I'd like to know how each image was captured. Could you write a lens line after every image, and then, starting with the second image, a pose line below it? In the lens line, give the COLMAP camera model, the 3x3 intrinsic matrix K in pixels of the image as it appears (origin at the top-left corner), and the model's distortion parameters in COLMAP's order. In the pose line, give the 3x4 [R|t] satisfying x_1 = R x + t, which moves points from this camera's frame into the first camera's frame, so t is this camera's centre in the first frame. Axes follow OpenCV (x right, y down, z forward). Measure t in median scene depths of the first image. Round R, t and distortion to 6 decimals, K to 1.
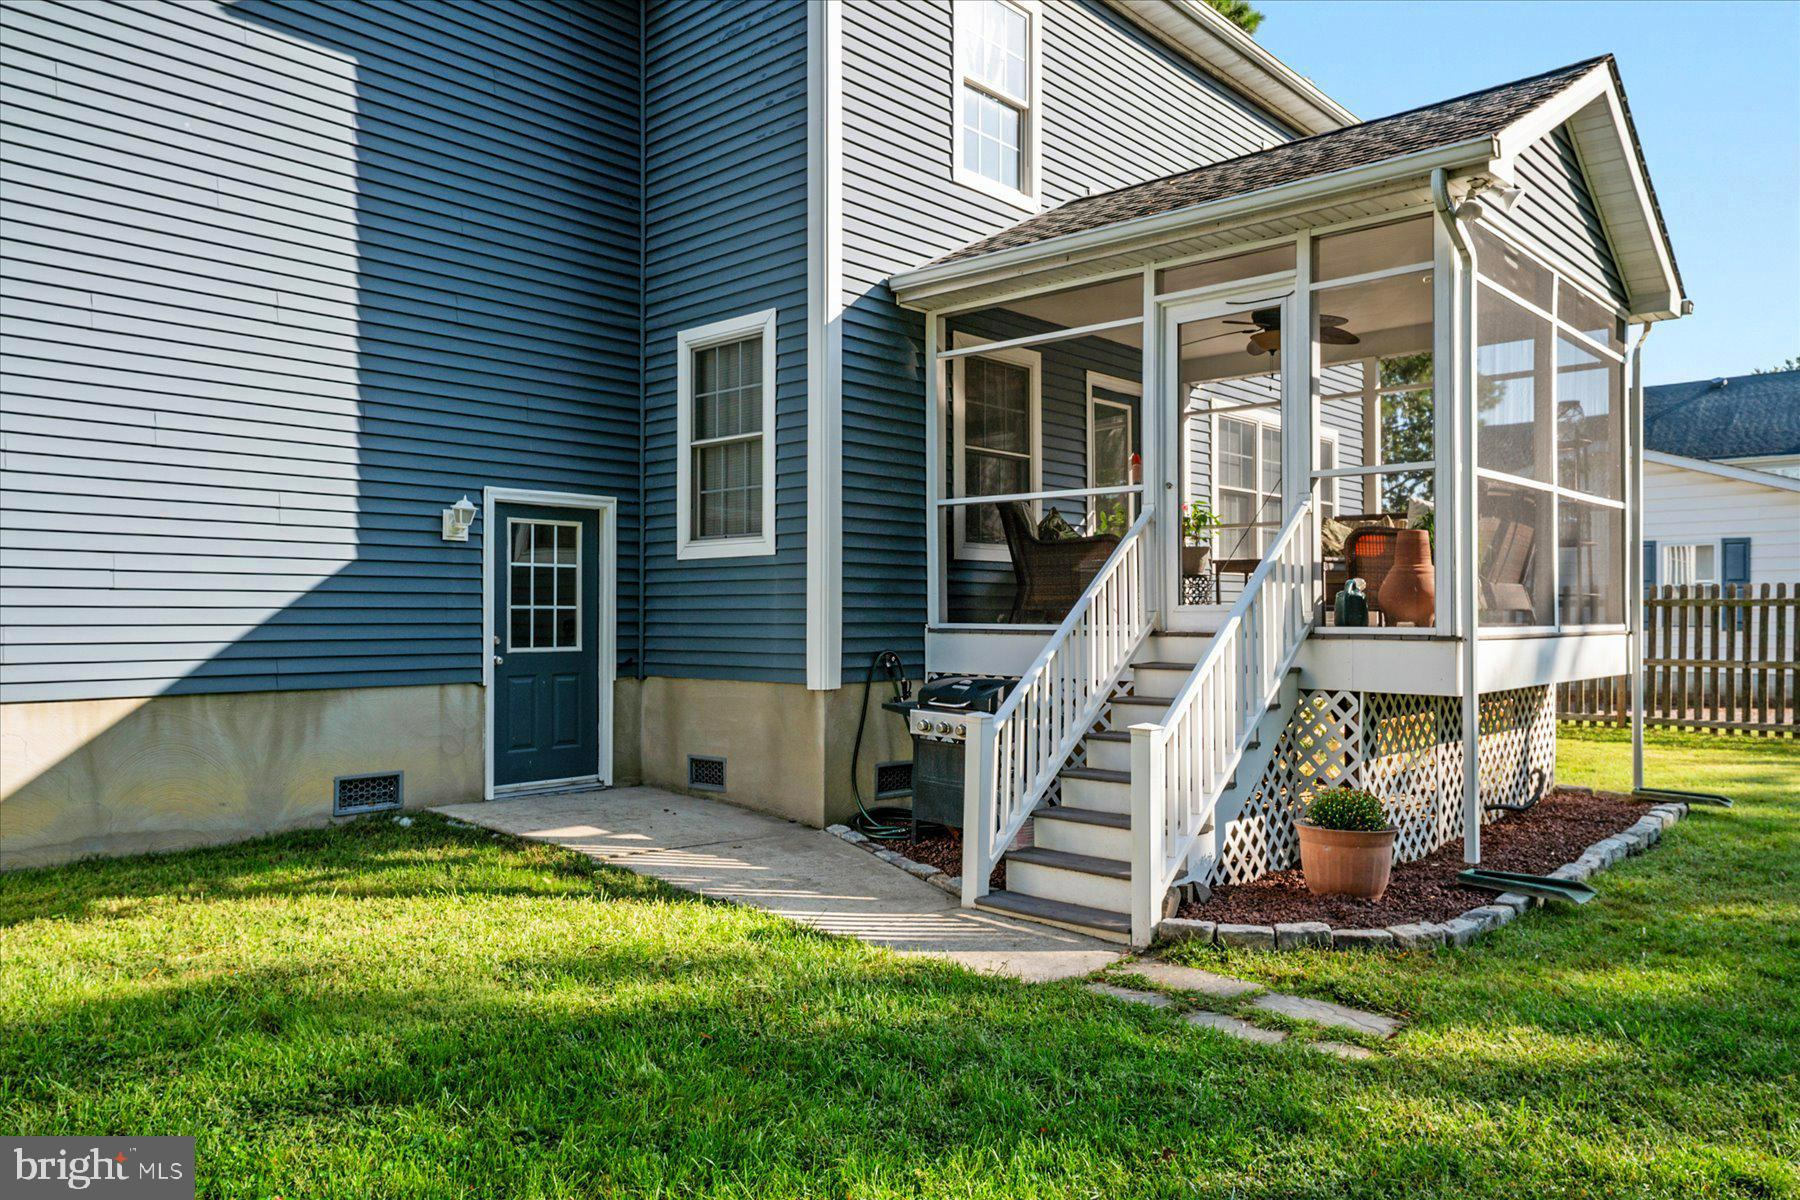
lens RADIAL K [[1228.3, 0, 900.0], [0, 1228.3, 600.0], [0, 0, 1]] dist [0.006657, 0.002124]
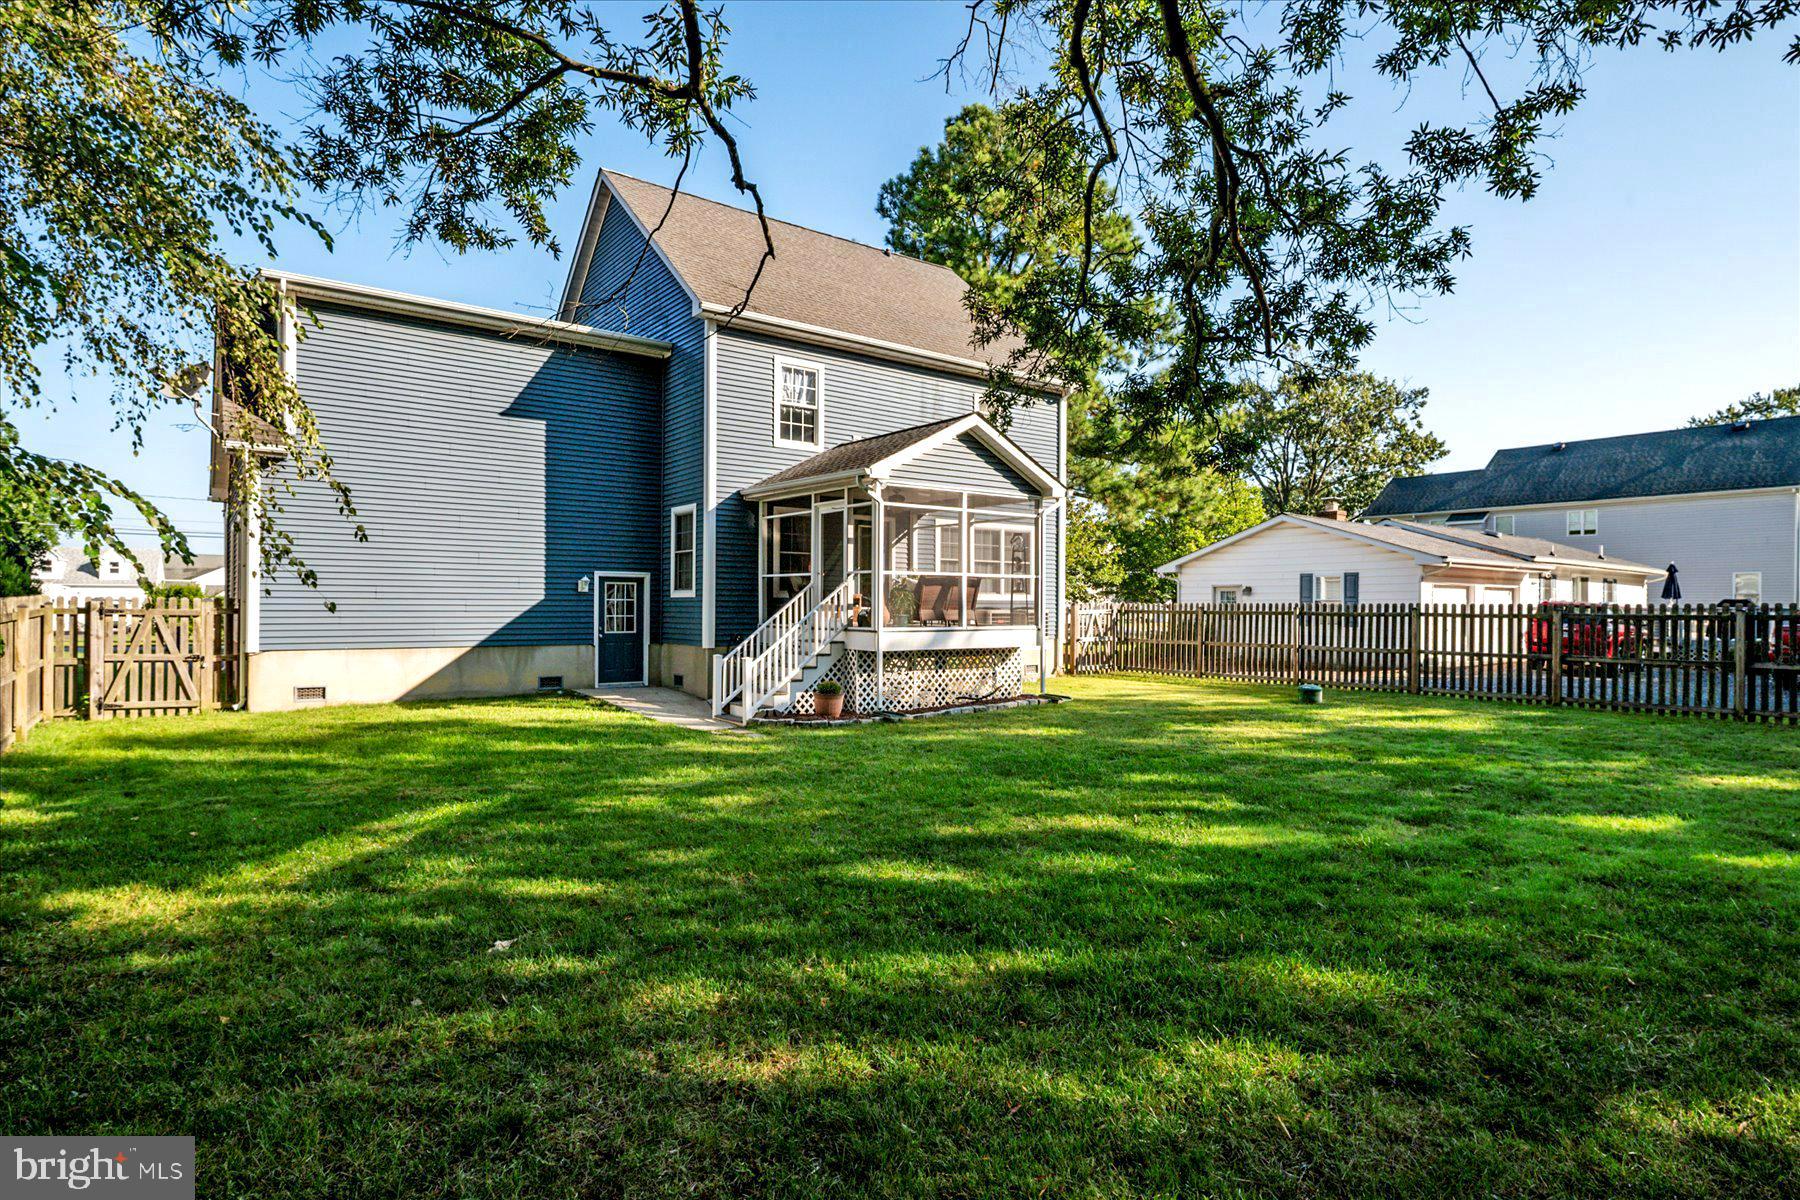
lens RADIAL K [[924.0, 0, 900.0], [0, 924.0, 600.0], [0, 0, 1]] dist [-0.003849, 0.000104]
pose [[0.983394, 0.002184, -0.181472, 0.677765], [-0.001371, 0.999988, 0.004601, -0.039542], [0.181480, -0.004276, 0.983385, -0.854777]]
